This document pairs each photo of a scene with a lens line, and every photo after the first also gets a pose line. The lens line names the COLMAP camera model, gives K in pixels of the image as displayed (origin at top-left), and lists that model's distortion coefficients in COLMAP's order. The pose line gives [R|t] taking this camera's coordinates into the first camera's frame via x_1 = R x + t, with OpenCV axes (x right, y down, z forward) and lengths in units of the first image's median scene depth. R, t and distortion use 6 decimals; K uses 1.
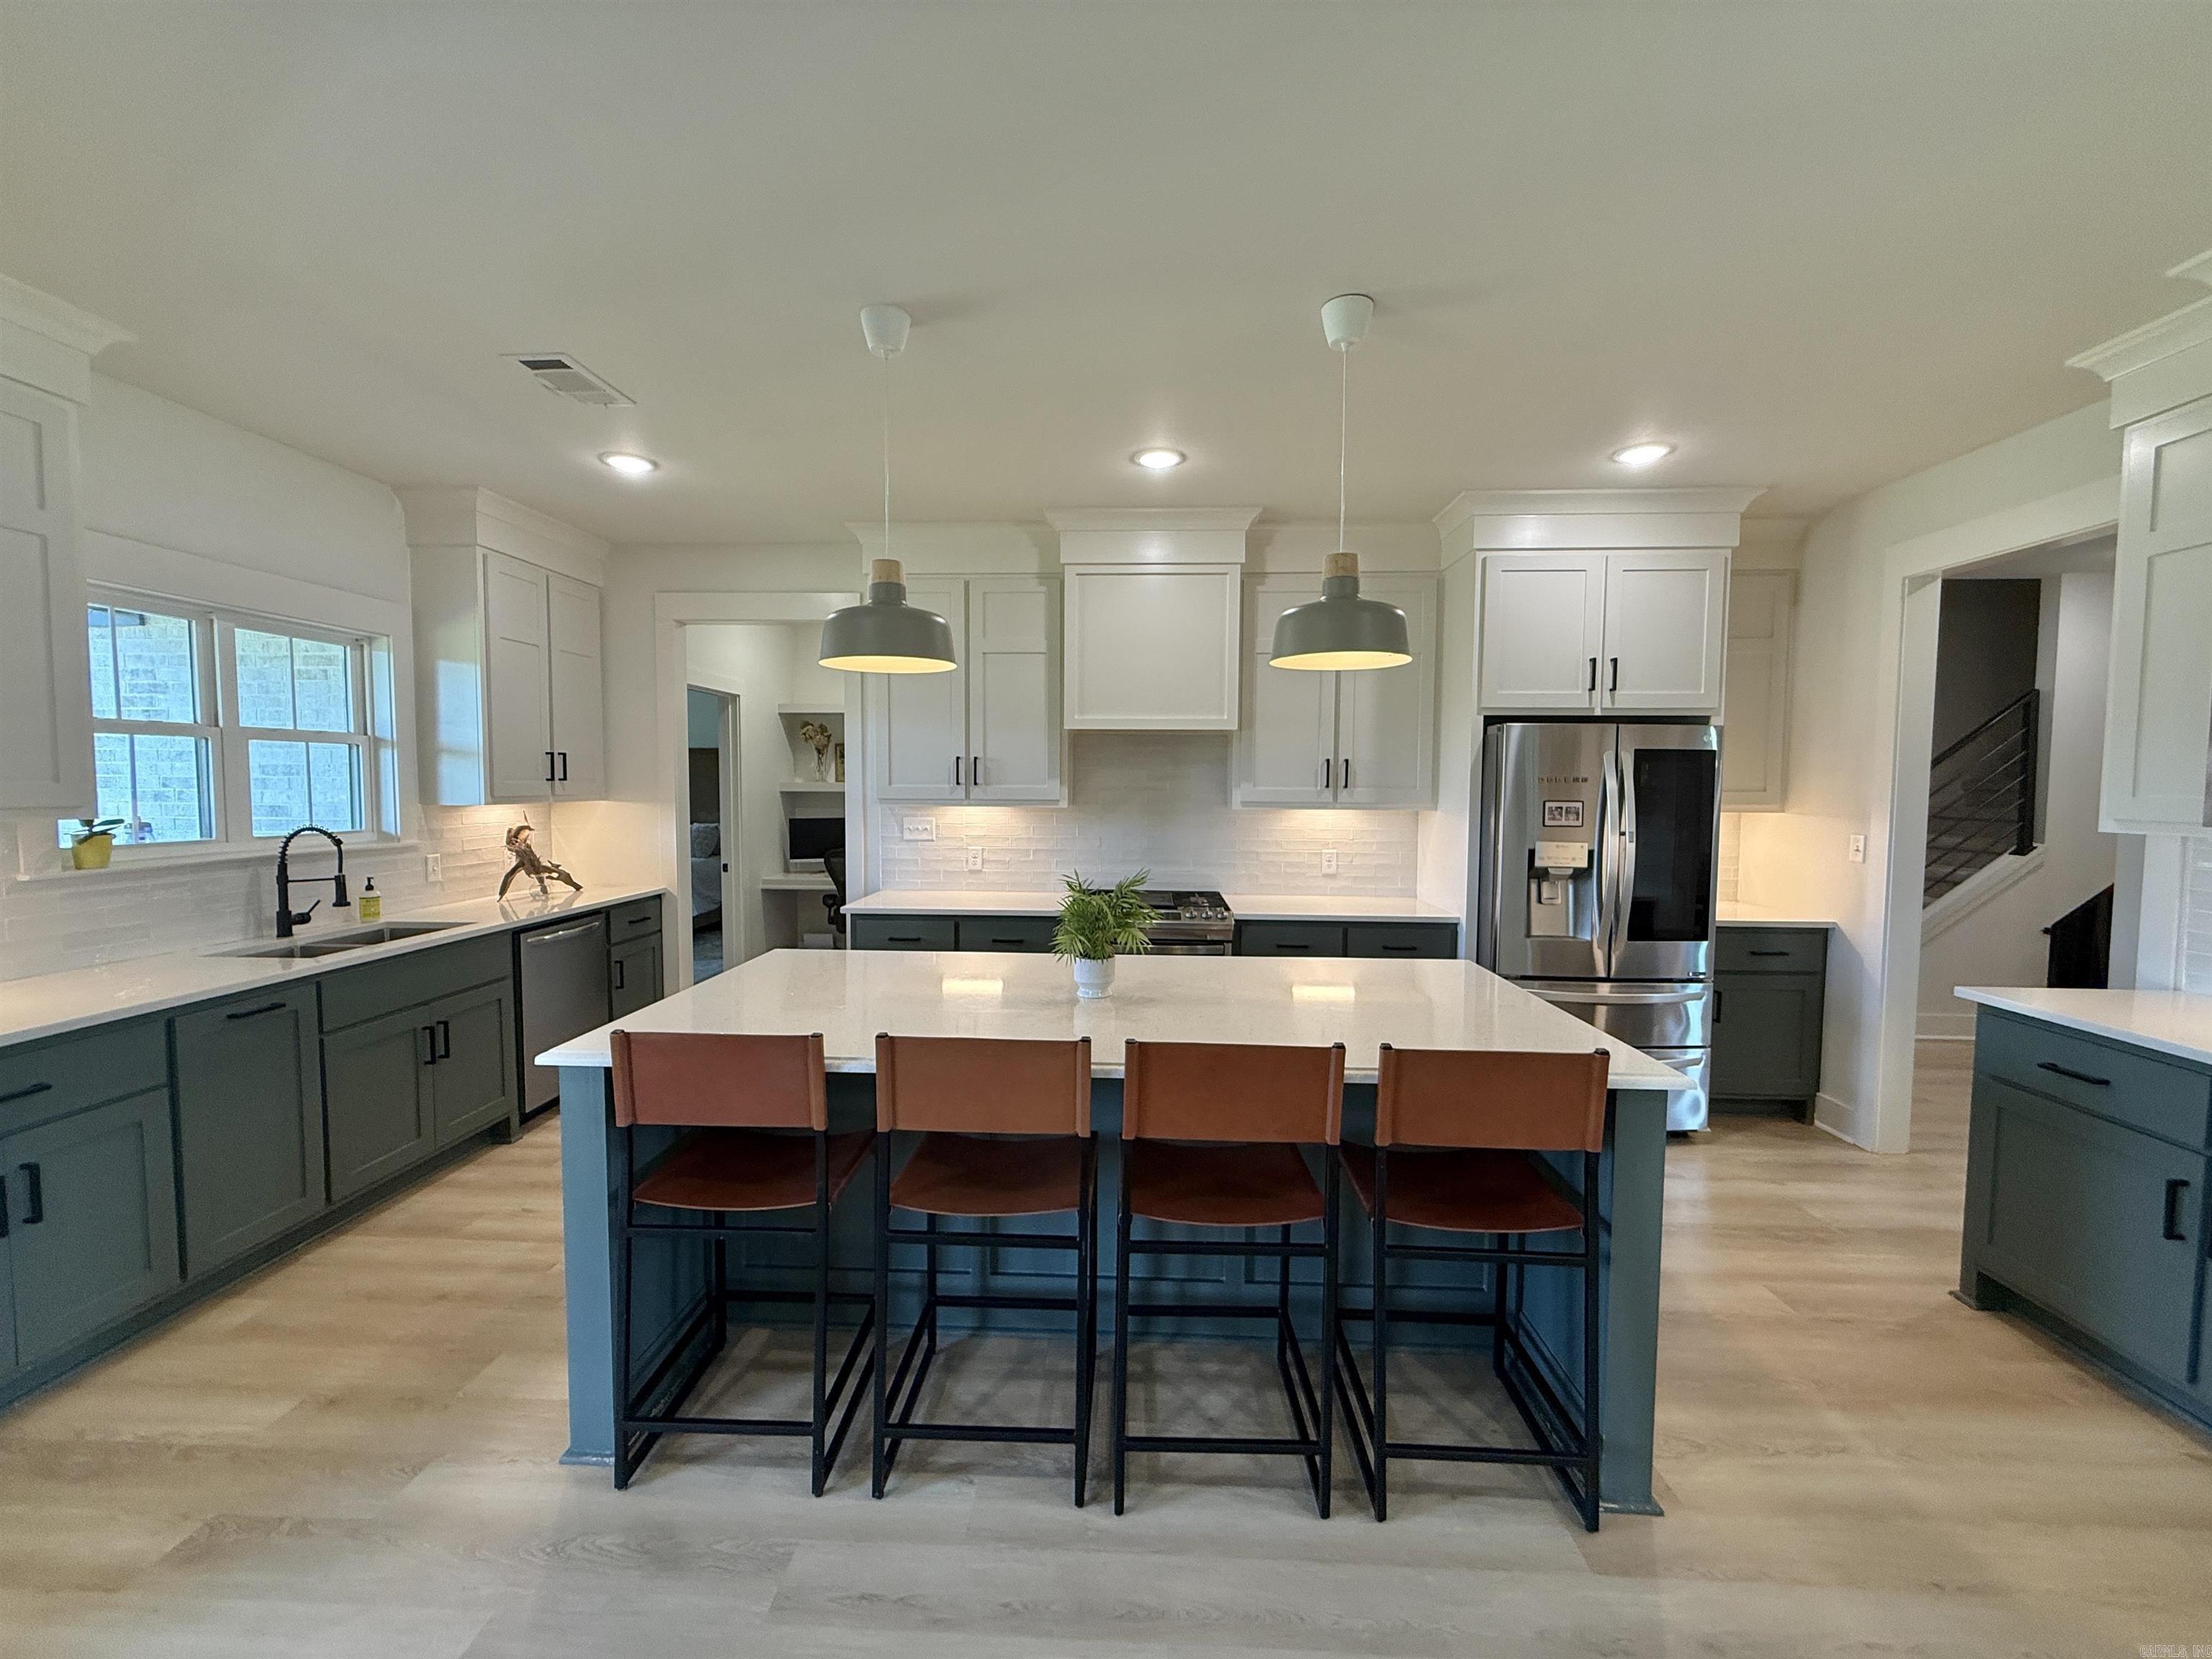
lens RADIAL K [[886.7, 0, 1102.9], [0, 886.7, 828.3], [0, 0, 1]] dist [0.003327, -0.000538]
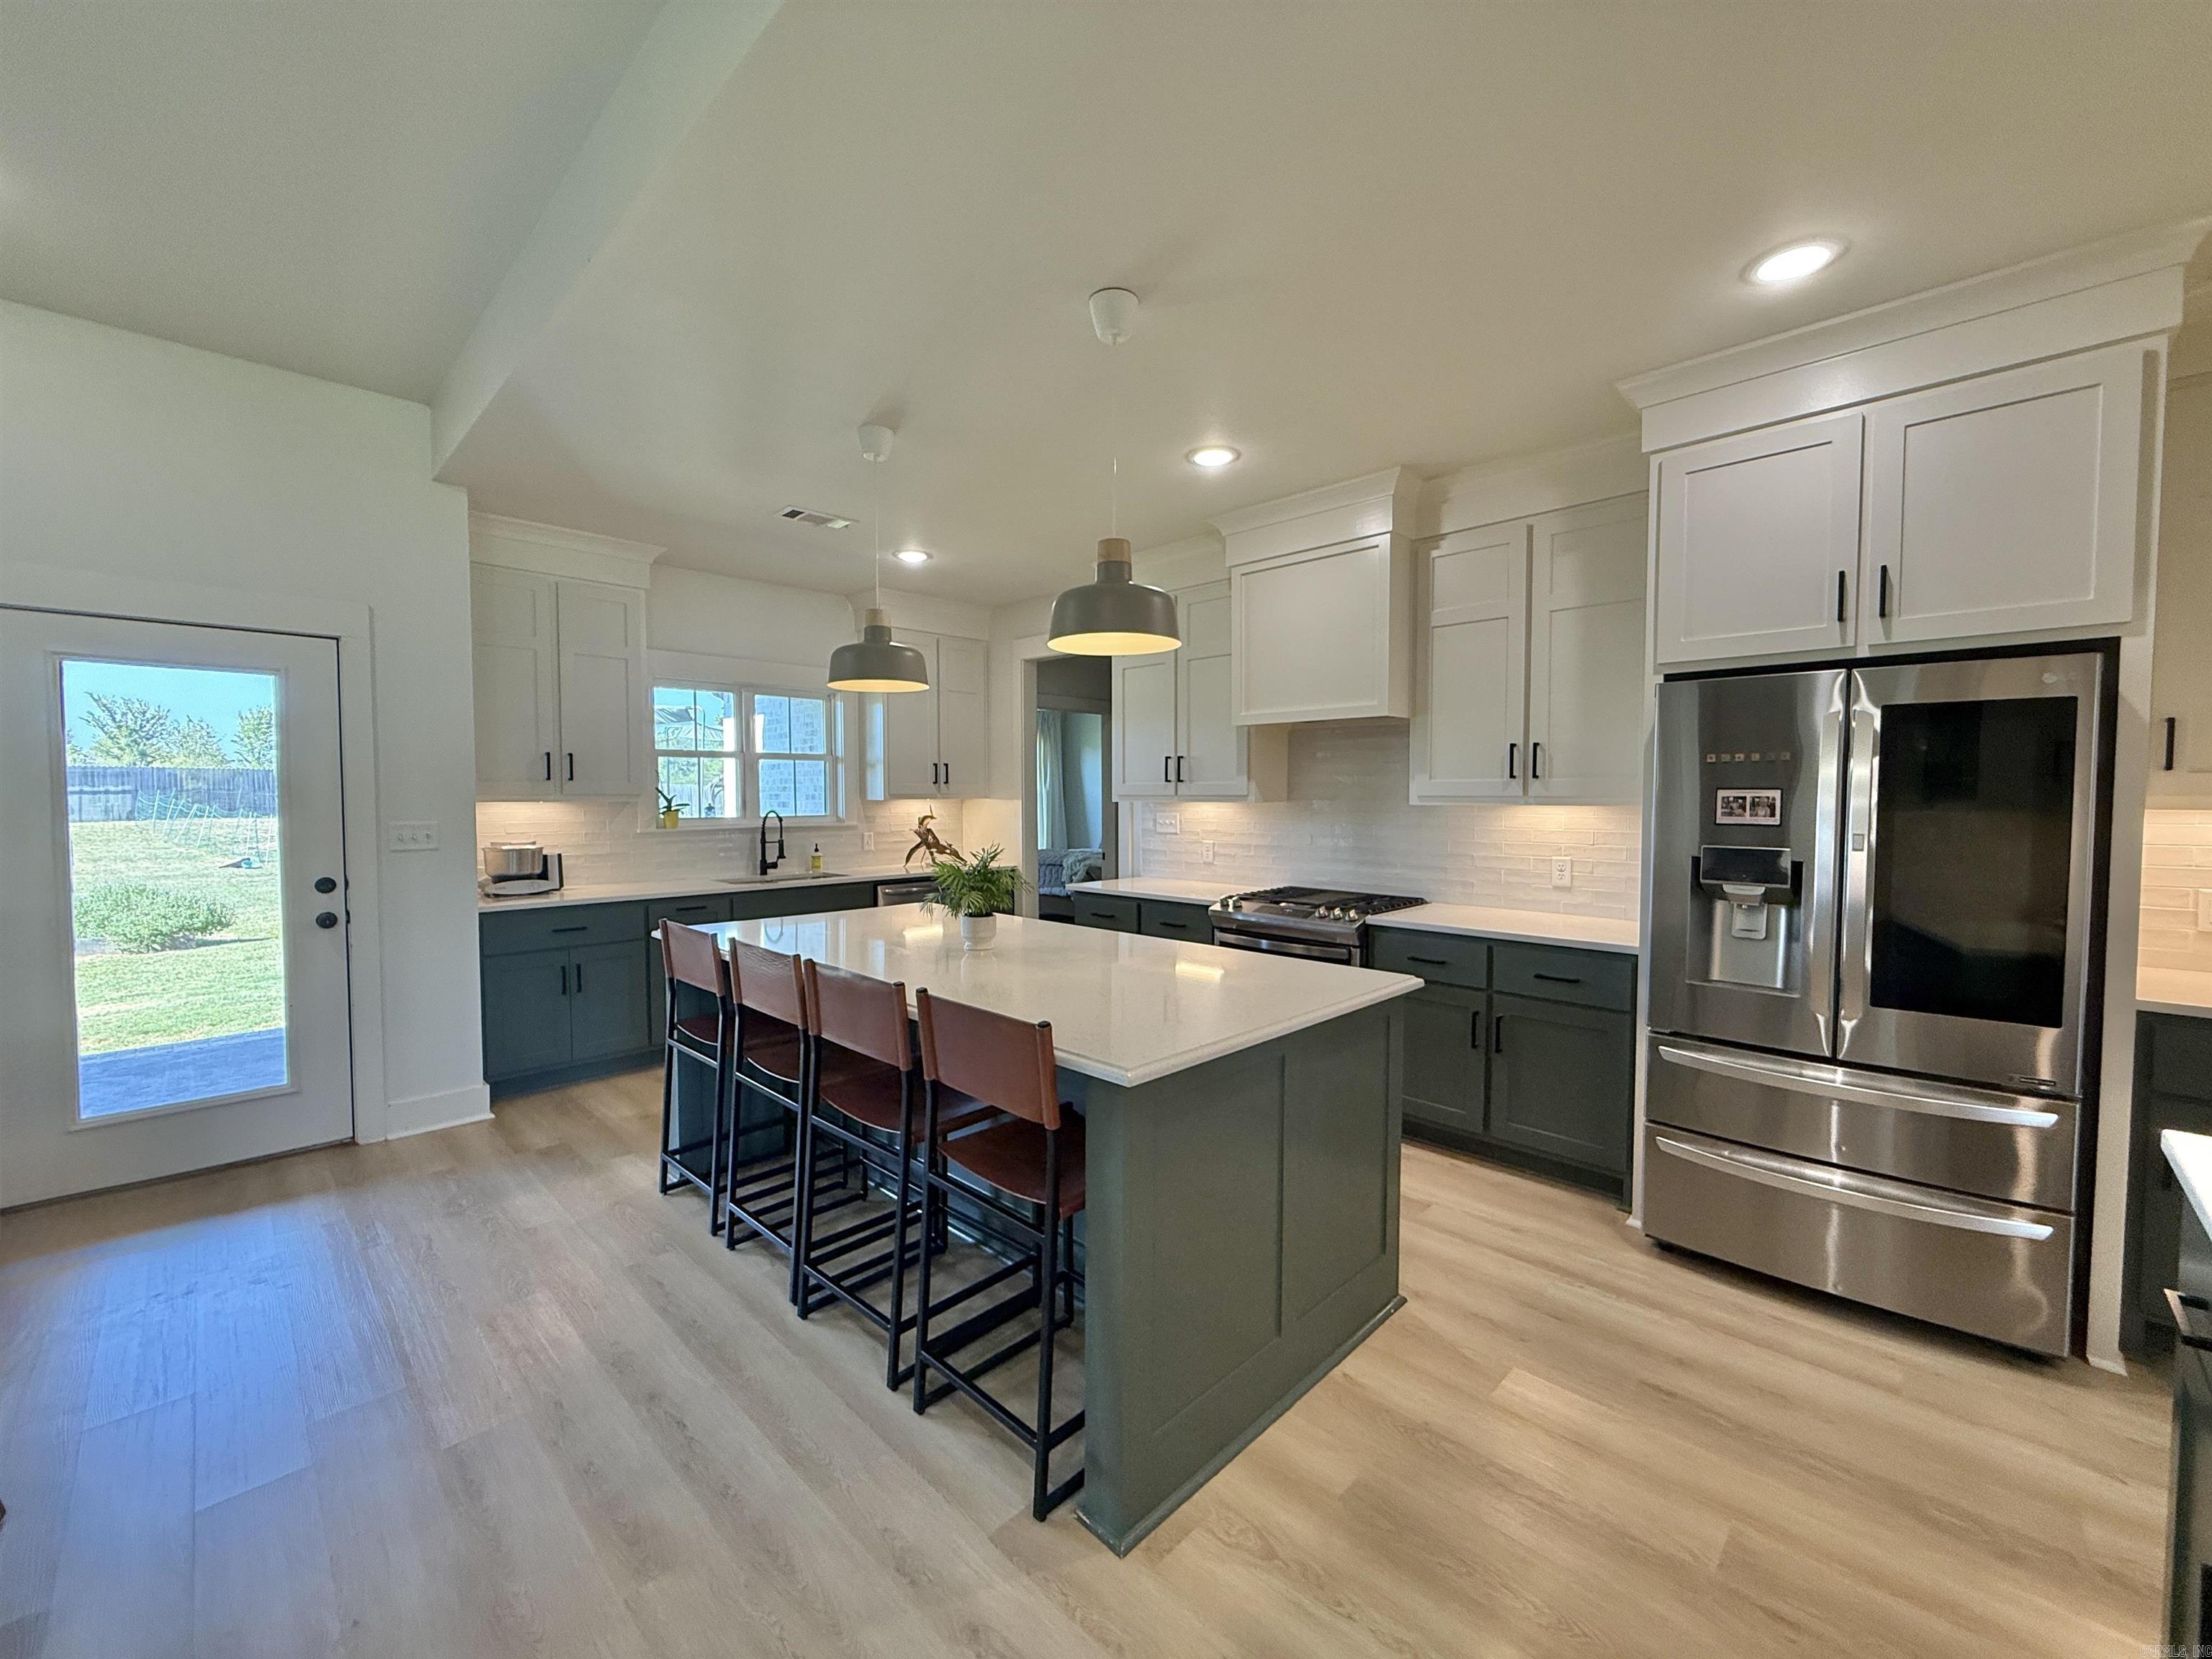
lens RADIAL K [[886.7, 0, 1103.2], [0, 886.7, 830.7], [0, 0, 1]] dist [0.003327, -0.000538]
pose [[0.742885, 0.021138, -0.669086, 0.591345], [-0.030072, 0.999546, -0.001811, 0.017864], [0.668744, 0.021466, 0.743183, 0.147381]]
